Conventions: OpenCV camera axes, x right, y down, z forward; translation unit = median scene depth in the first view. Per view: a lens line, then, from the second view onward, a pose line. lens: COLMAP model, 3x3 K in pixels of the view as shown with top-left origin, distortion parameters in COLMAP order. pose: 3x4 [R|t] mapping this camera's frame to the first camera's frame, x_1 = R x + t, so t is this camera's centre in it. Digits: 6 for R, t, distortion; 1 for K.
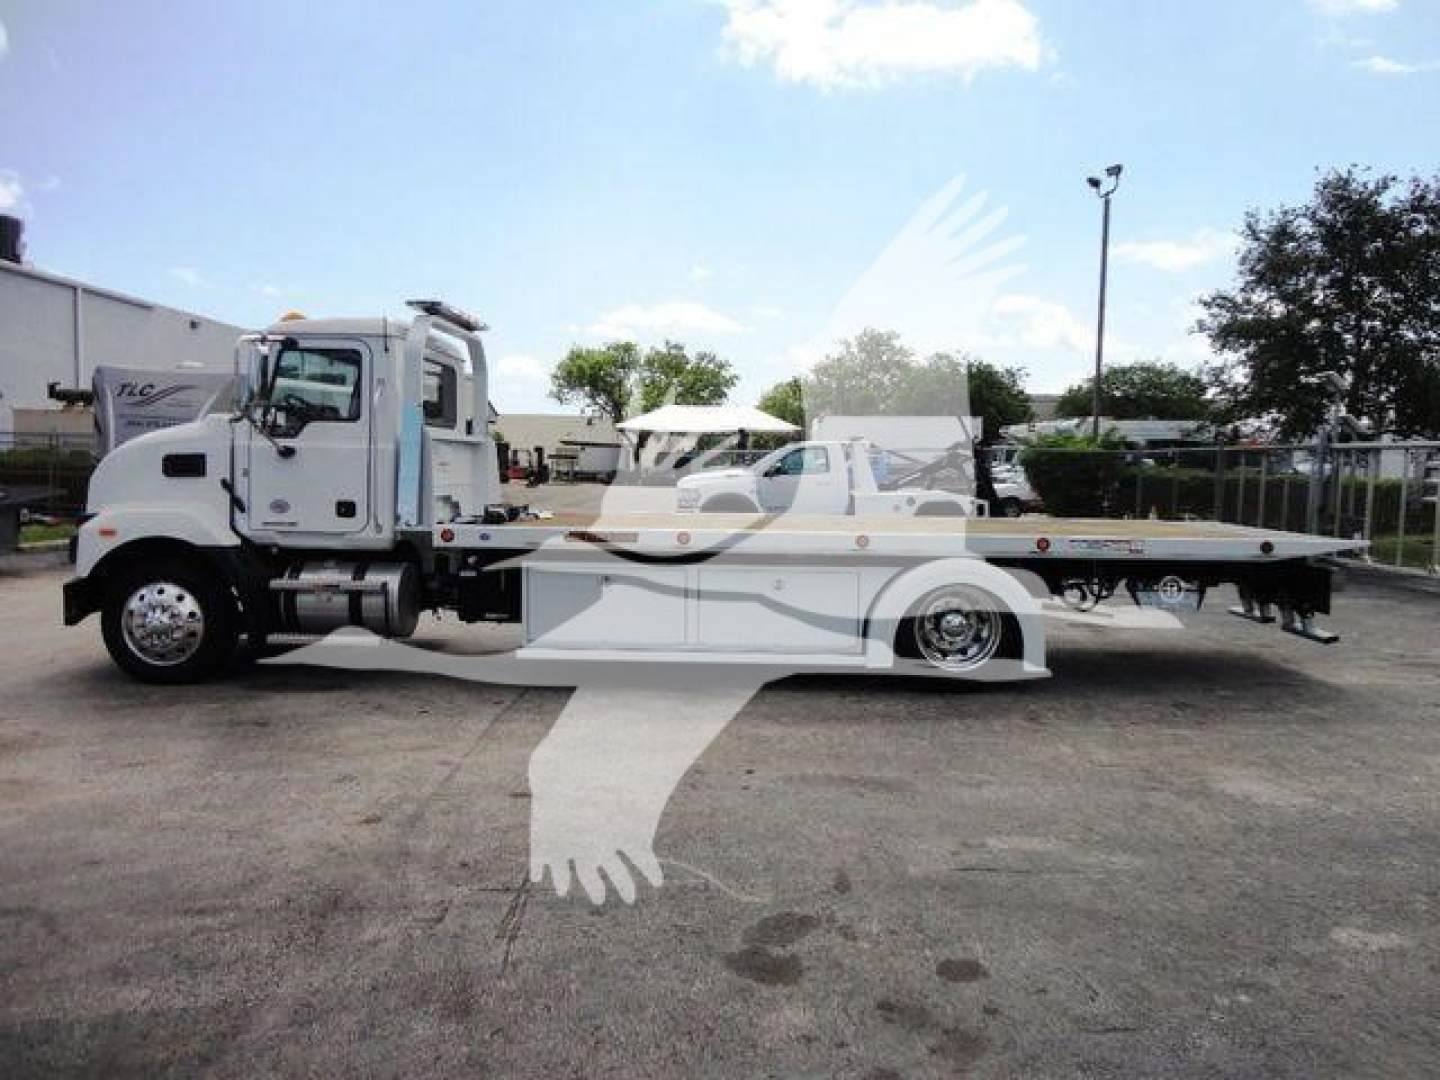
lens RADIAL K [[1039.9, 0, 751.3], [0, 1039.9, 545.2], [0, 0, 1]] dist [0.003336, 0.002235]
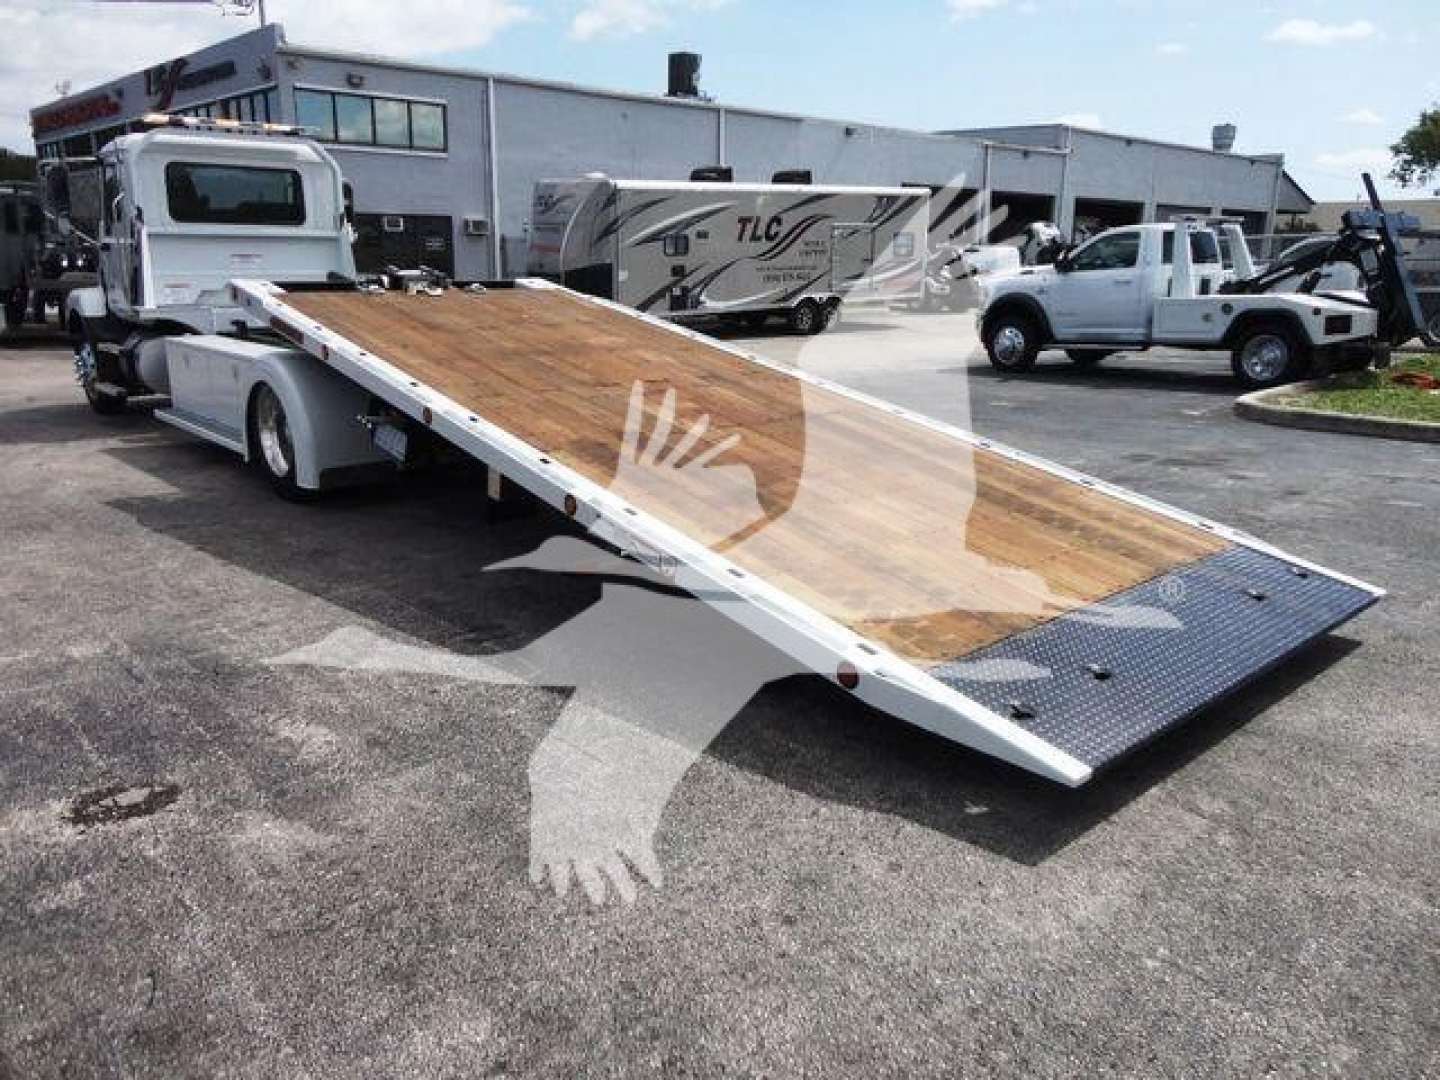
lens RADIAL K [[1035.0, 0, 706.1], [0, 1035.0, 537.2], [0, 0, 1]] dist [-0.006524, 0.006746]
pose [[0.678313, 0.181721, -0.711947, 0.257445], [-0.051358, 0.978291, 0.200773, -0.007388], [0.732976, -0.099622, 0.672921, 0.146163]]
